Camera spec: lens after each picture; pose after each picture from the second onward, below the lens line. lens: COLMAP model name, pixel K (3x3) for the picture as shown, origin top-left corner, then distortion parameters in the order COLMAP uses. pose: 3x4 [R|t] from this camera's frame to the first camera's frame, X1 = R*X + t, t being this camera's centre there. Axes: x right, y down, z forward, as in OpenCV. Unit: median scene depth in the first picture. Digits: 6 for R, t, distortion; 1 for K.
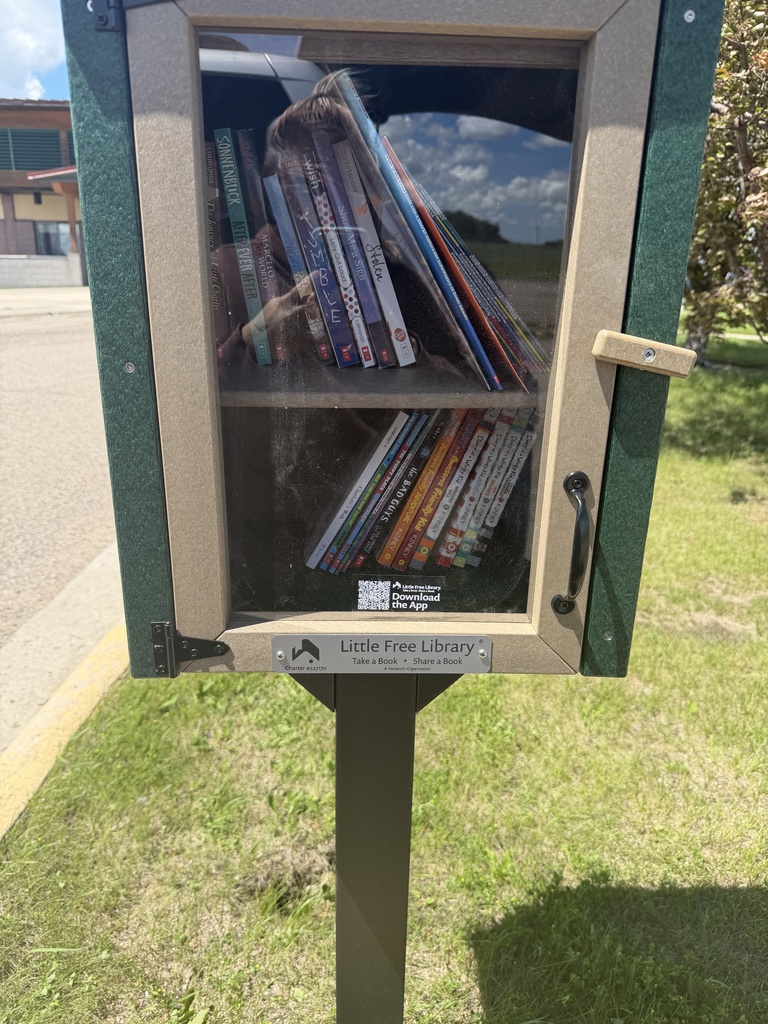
lens RADIAL K [[792.2, 0, 383.2], [0, 792.2, 548.4], [0, 0, 1]] dist [0.008202, -0.057097]
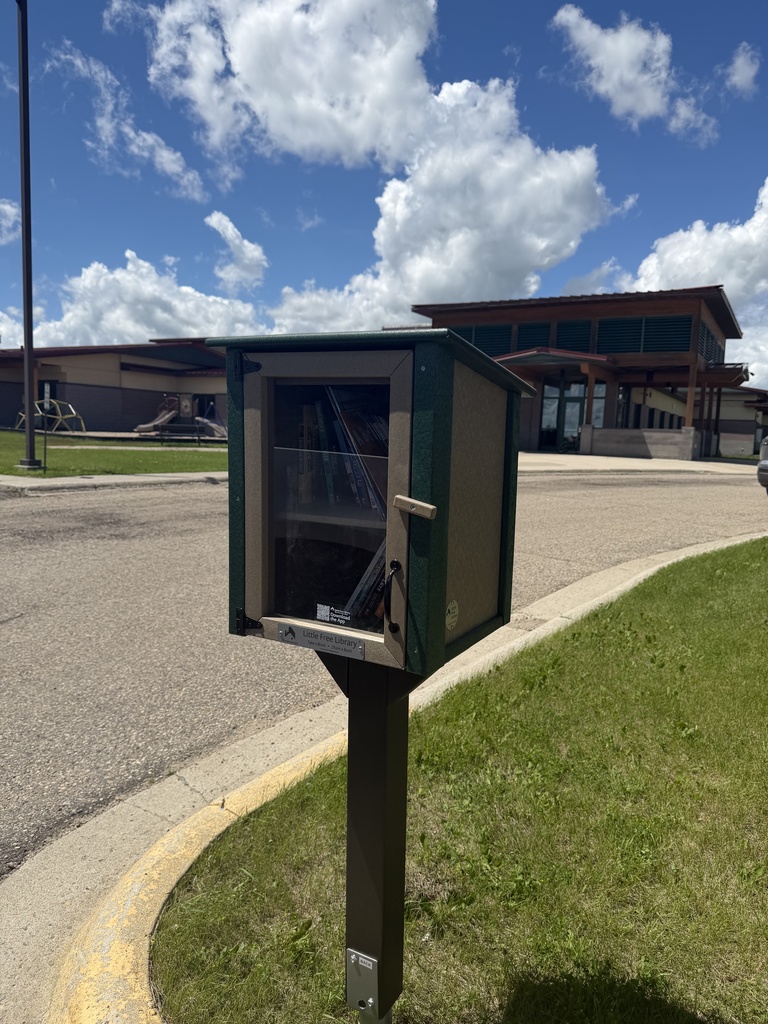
lens RADIAL K [[739.2, 0, 384.6], [0, 739.2, 518.9], [0, 0, 1]] dist [0.020928, -0.047556]
pose [[0.847224, 0.073537, -0.526122, 1.144423], [-0.210270, 0.955910, -0.204992, 0.190946], [0.487851, 0.284302, 0.825333, -0.608703]]
